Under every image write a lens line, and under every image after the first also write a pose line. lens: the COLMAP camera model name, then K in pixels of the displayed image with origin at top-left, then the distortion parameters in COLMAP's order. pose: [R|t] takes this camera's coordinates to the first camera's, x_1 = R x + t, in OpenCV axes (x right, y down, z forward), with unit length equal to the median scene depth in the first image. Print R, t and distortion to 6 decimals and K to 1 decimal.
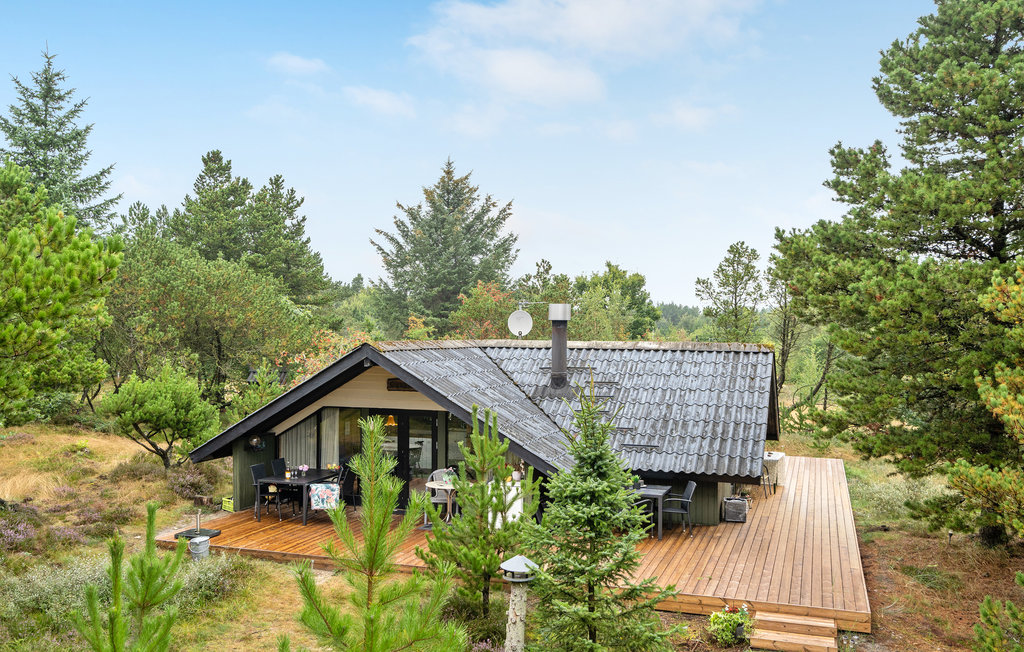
lens RADIAL K [[916.5, 0, 512.0], [0, 916.5, 326.0], [0, 0, 1]] dist [-0.002887, -0.005734]
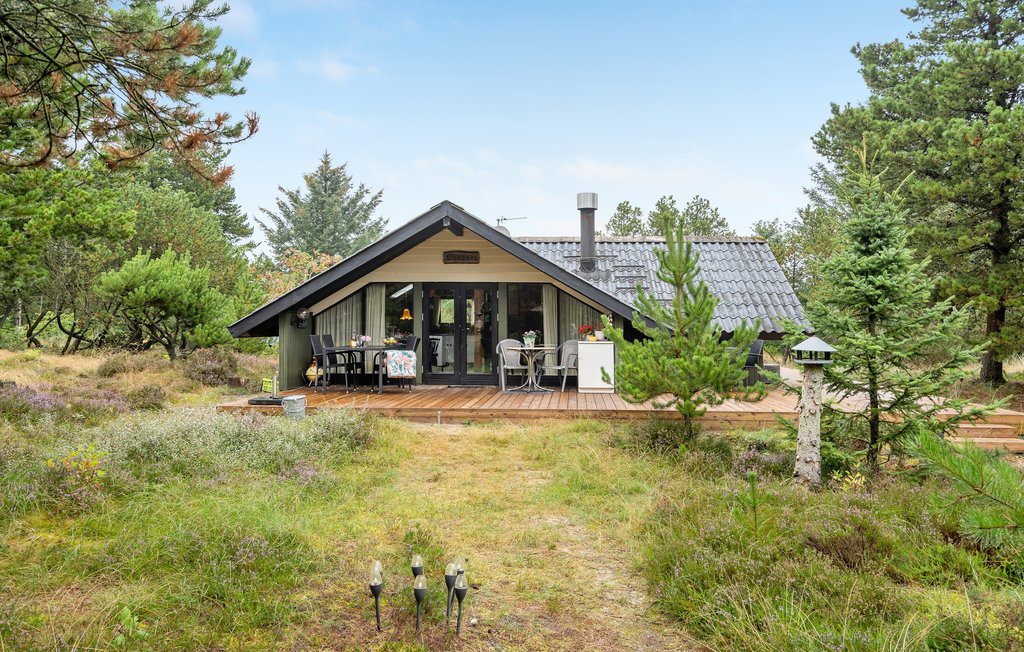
lens RADIAL K [[718.0, 0, 512.6], [0, 718.0, 288.1], [0, 0, 1]] dist [-0.007056, -0.001268]
pose [[0.959652, 0.011982, 0.280936, -0.173320], [0.007004, 0.997763, -0.066480, 0.091568], [-0.281105, 0.065765, 0.957421, 0.153921]]
